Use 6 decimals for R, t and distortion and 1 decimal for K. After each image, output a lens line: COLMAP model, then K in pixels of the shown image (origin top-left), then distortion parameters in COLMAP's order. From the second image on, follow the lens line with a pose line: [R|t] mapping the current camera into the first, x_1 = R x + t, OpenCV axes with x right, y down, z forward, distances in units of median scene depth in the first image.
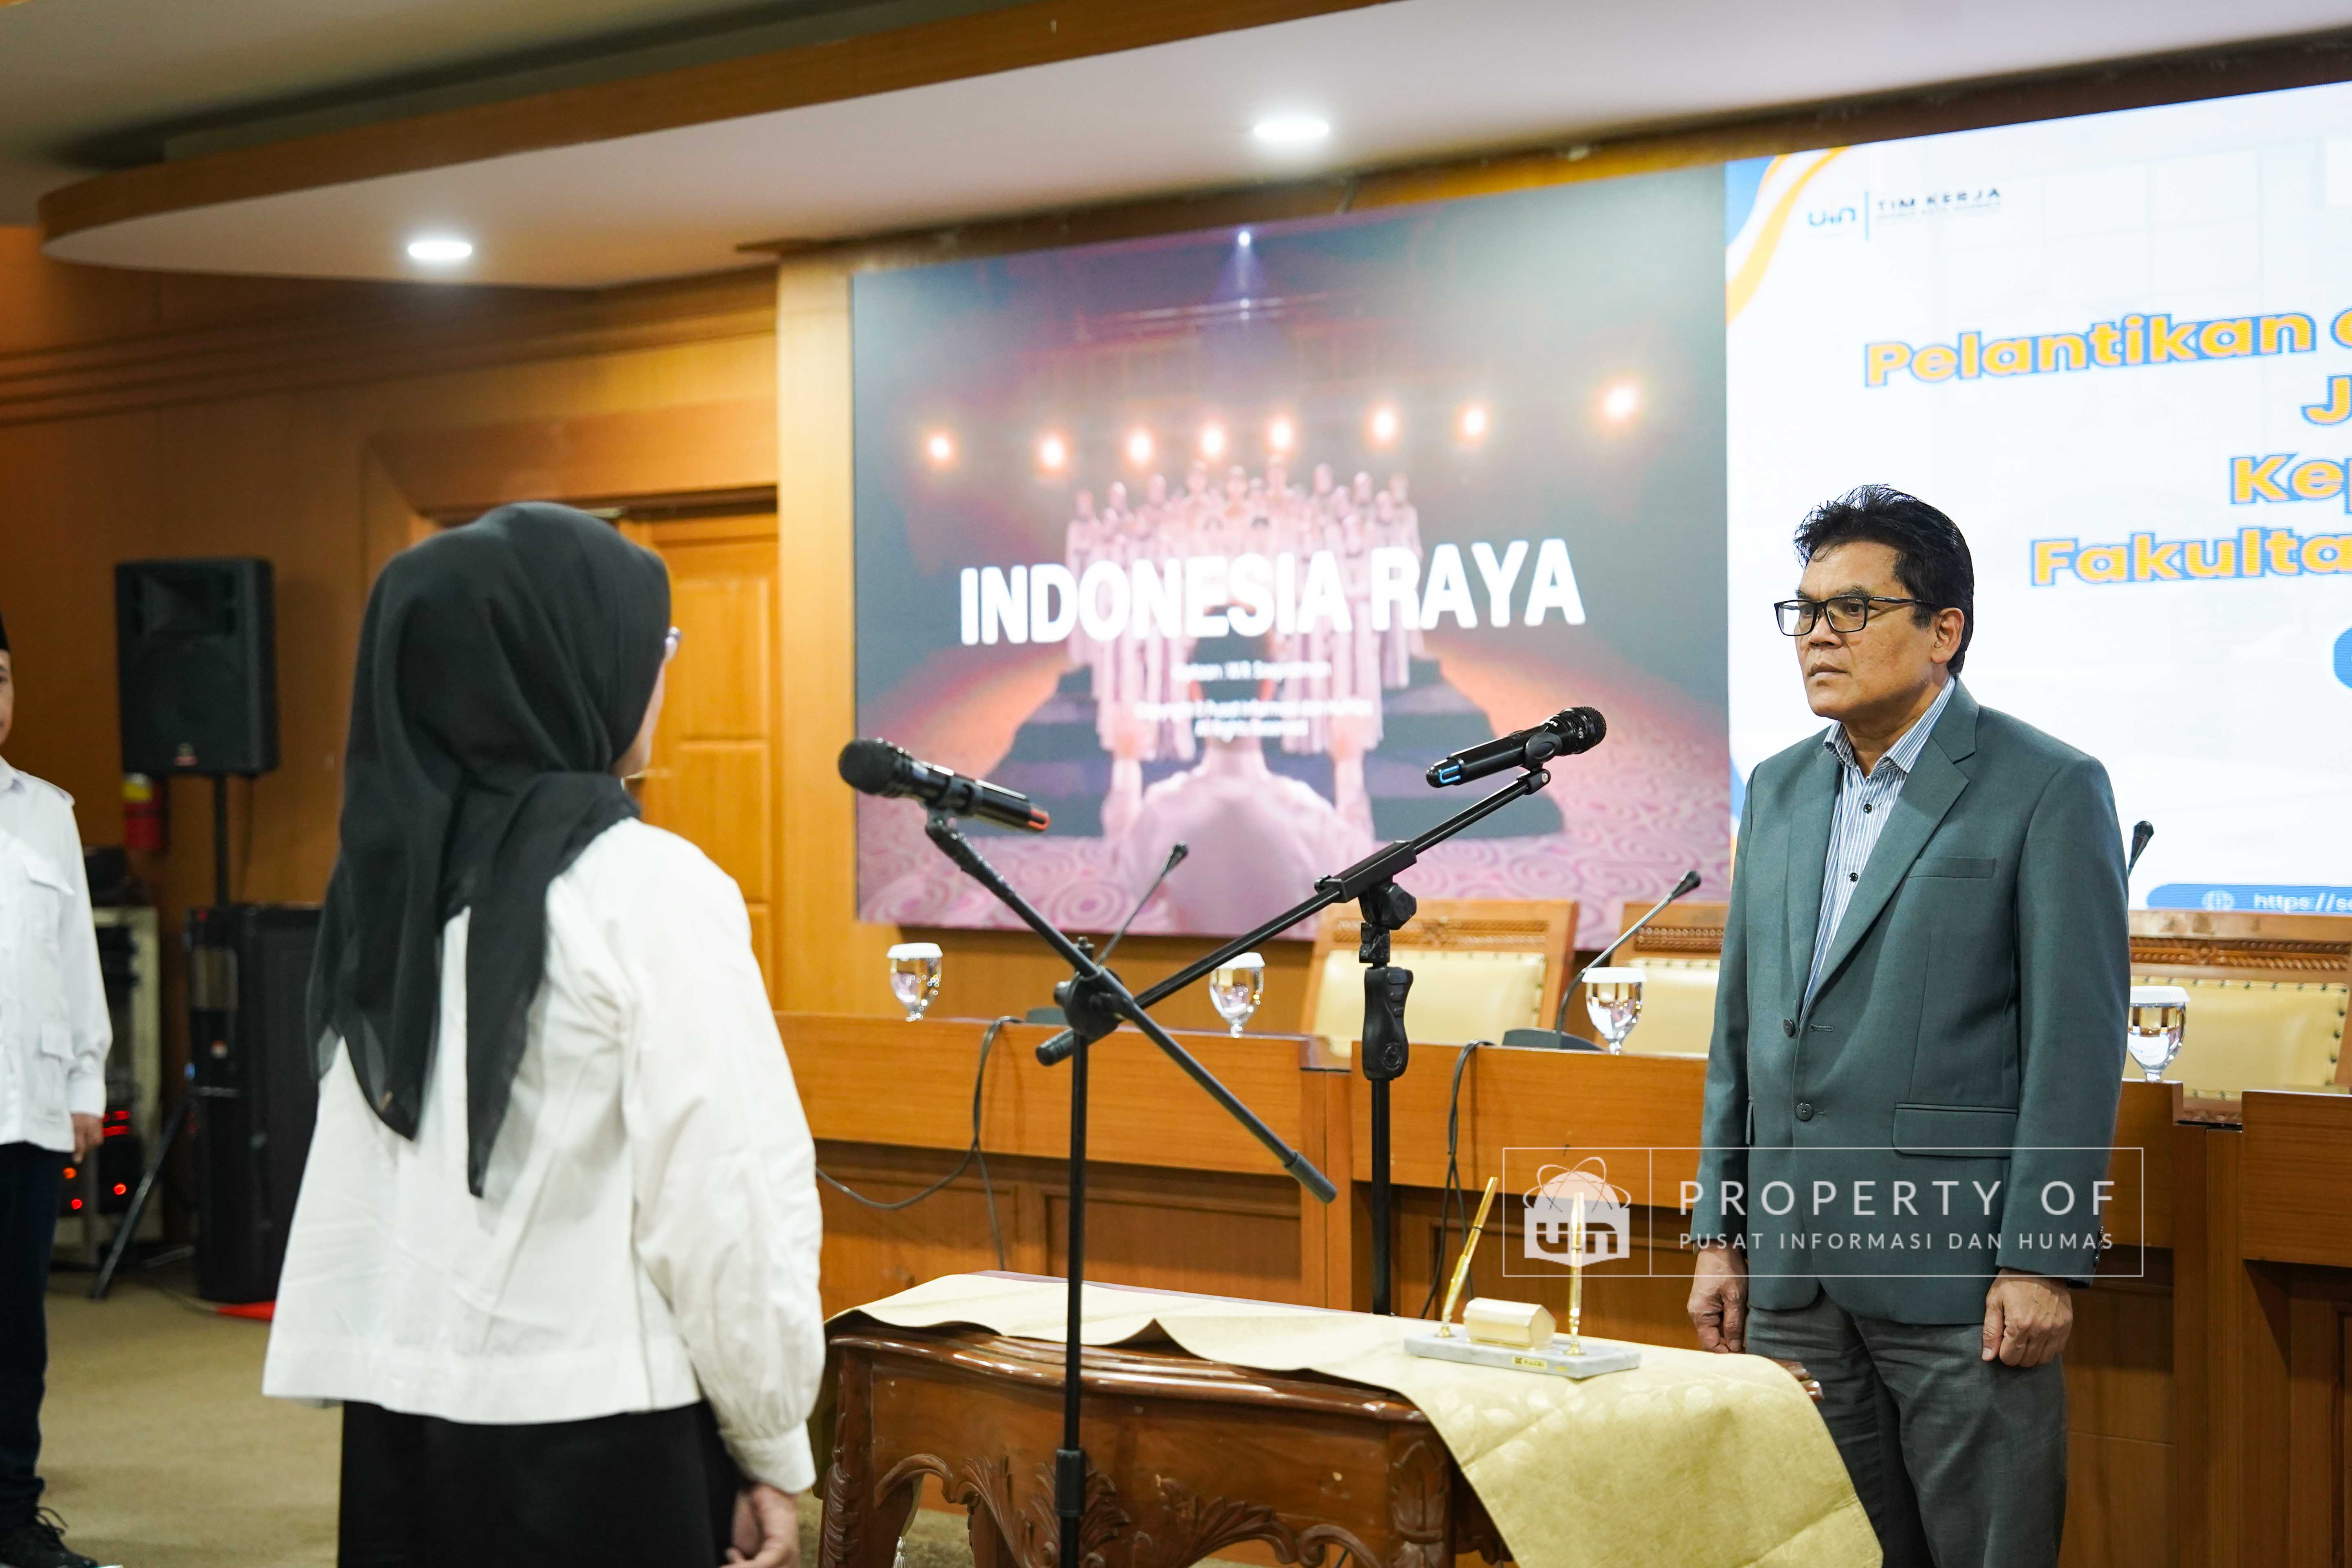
lens RADIAL K [[4841.0, 0, 1176.0], [0, 4841.0, 784.0], [0, 0, 1]] dist [0.018534, -0.073228]
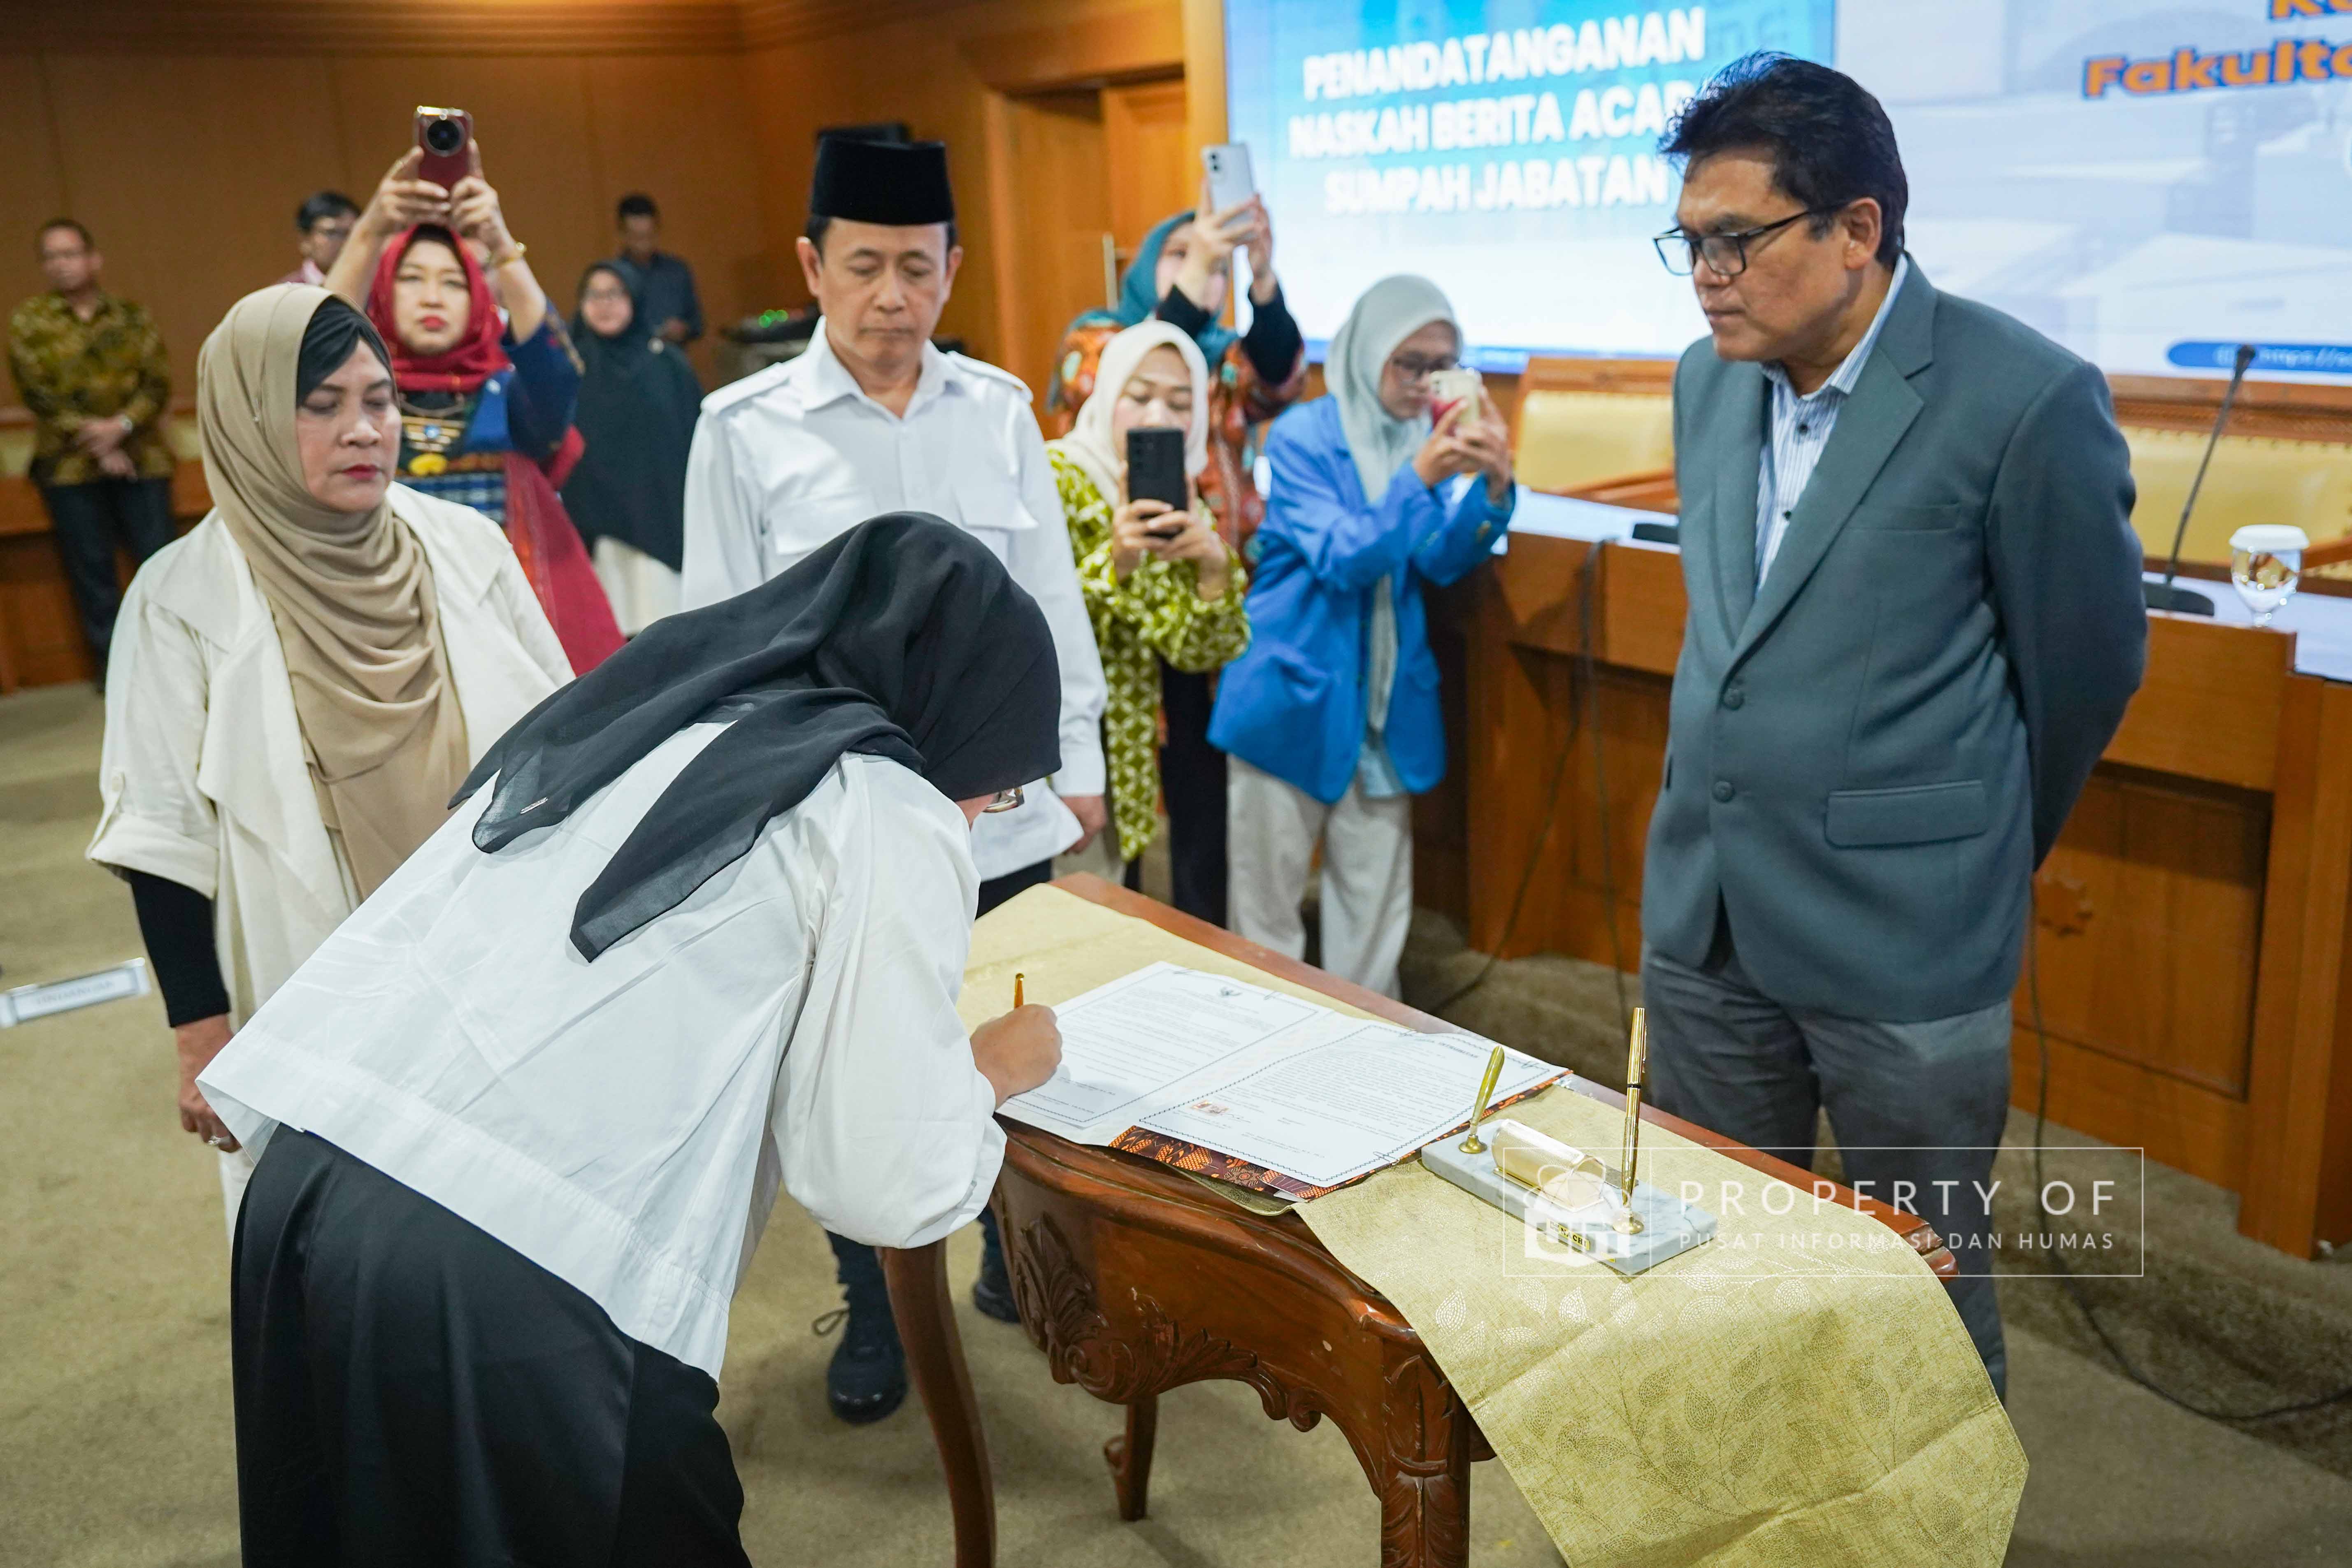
lens RADIAL K [[2210.7, 0, 1176.0], [0, 2210.7, 784.0], [0, 0, 1]] dist [0.010231, -0.001119]
pose [[0.986649, 0.000989, -0.162859, 0.038790], [0.040667, 0.966807, 0.252249, -0.024185], [0.157703, -0.255504, 0.953859, 0.378498]]
